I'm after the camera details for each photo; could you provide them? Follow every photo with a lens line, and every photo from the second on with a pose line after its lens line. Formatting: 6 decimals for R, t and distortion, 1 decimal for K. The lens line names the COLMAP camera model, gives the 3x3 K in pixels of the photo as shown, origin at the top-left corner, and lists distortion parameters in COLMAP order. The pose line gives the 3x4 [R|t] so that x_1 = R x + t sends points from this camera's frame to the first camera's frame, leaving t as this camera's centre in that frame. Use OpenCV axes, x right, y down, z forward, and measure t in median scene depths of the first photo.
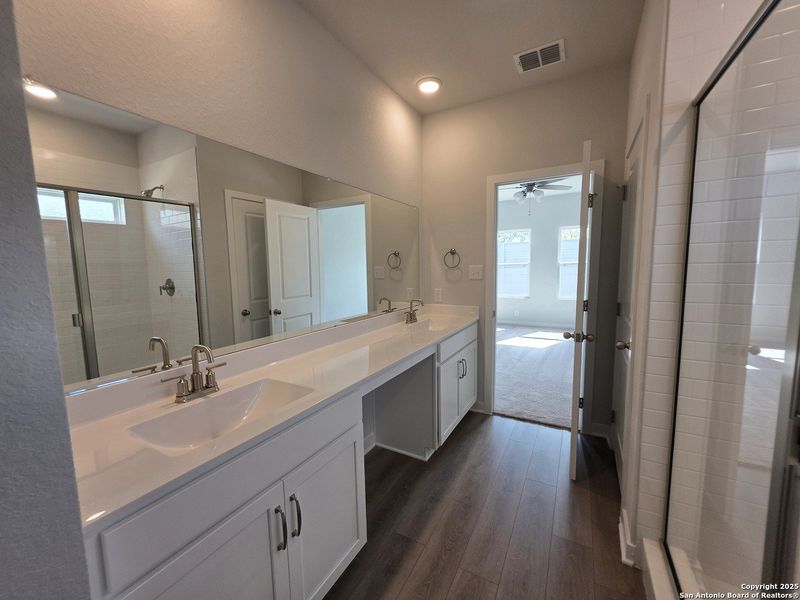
lens RADIAL K [[323.0, 0, 399.7], [0, 323.0, 300.5], [0, 0, 1]] dist [0.002078, 0.000642]
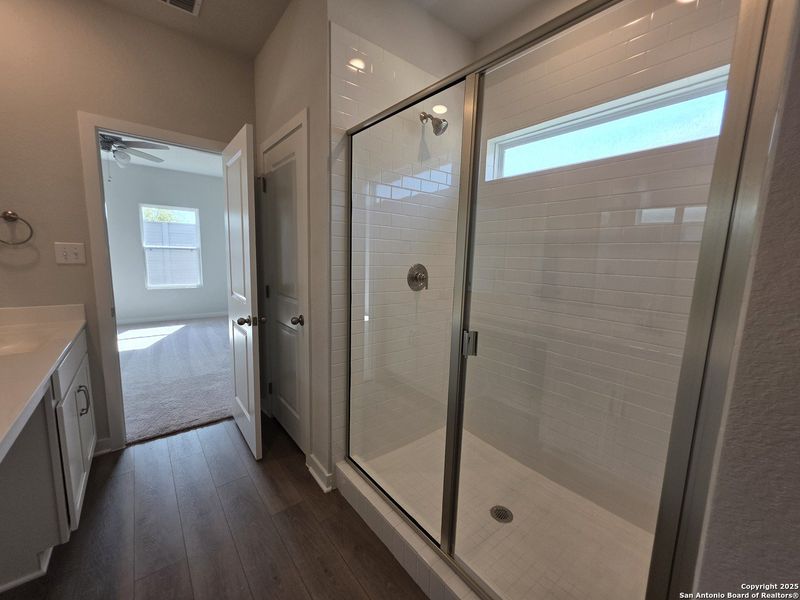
lens RADIAL K [[323.0, 0, 401.6], [0, 323.0, 299.0], [0, 0, 1]] dist [0.002078, 0.000642]
pose [[0.362945, -0.095519, 0.926902, -0.145337], [0.064573, 0.994919, 0.077244, -0.001568], [-0.929570, 0.031818, 0.367269, 0.133979]]
